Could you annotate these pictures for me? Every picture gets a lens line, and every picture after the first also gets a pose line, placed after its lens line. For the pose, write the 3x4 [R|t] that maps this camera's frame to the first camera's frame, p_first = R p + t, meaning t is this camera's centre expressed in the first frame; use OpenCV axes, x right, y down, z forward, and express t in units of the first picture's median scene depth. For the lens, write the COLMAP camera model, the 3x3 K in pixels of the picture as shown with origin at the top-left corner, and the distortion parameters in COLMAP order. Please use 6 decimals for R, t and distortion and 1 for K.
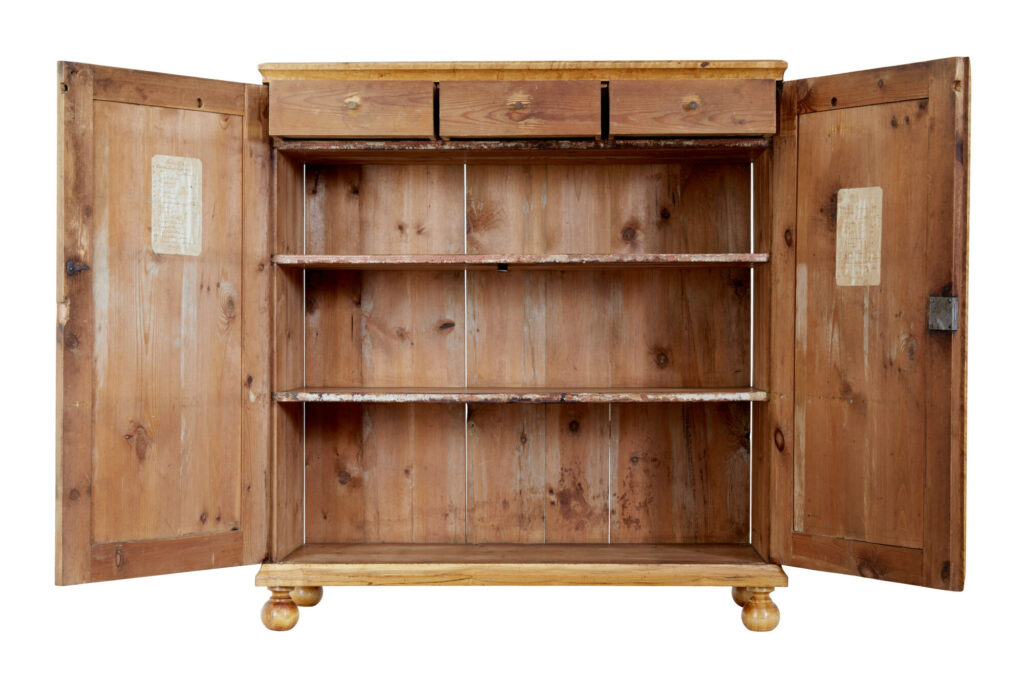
lens RADIAL K [[2041.8, 0, 512.6], [0, 2041.8, 343.2], [0, 0, 1]] dist [0.019181, 0.000000]
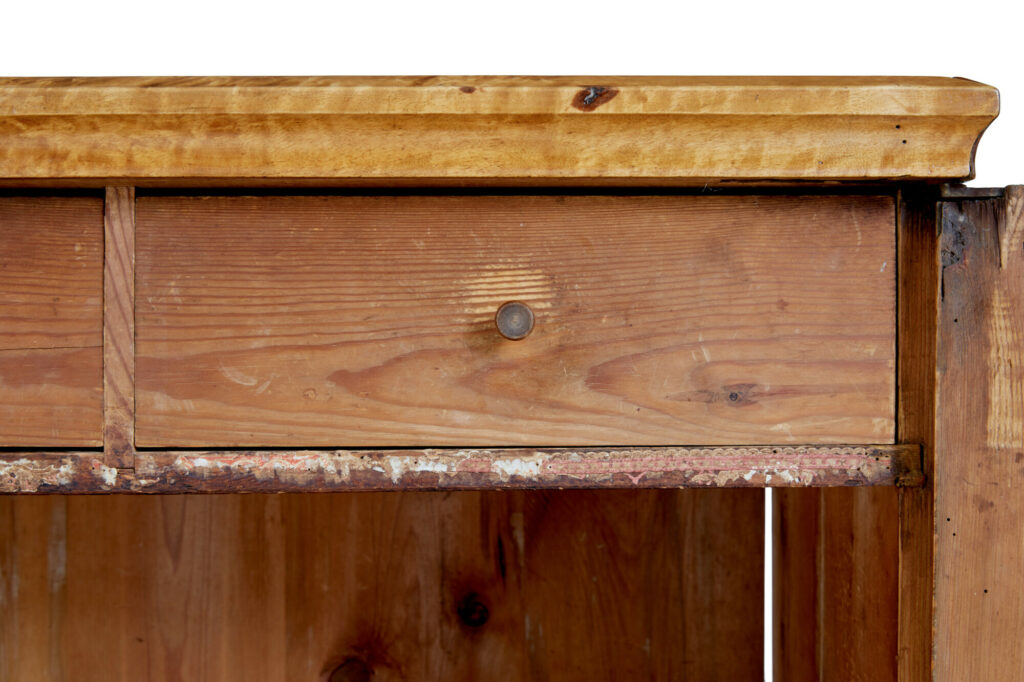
lens RADIAL K [[1988.5, 0, 511.7], [0, 1988.5, 340.5], [0, 0, 1]] dist [-0.061864, 0.000000]
pose [[0.999956, 0.002576, 0.009058, 0.085827], [-0.002625, 0.999982, 0.005338, -0.115044], [-0.009044, -0.005362, 0.999945, 0.788014]]
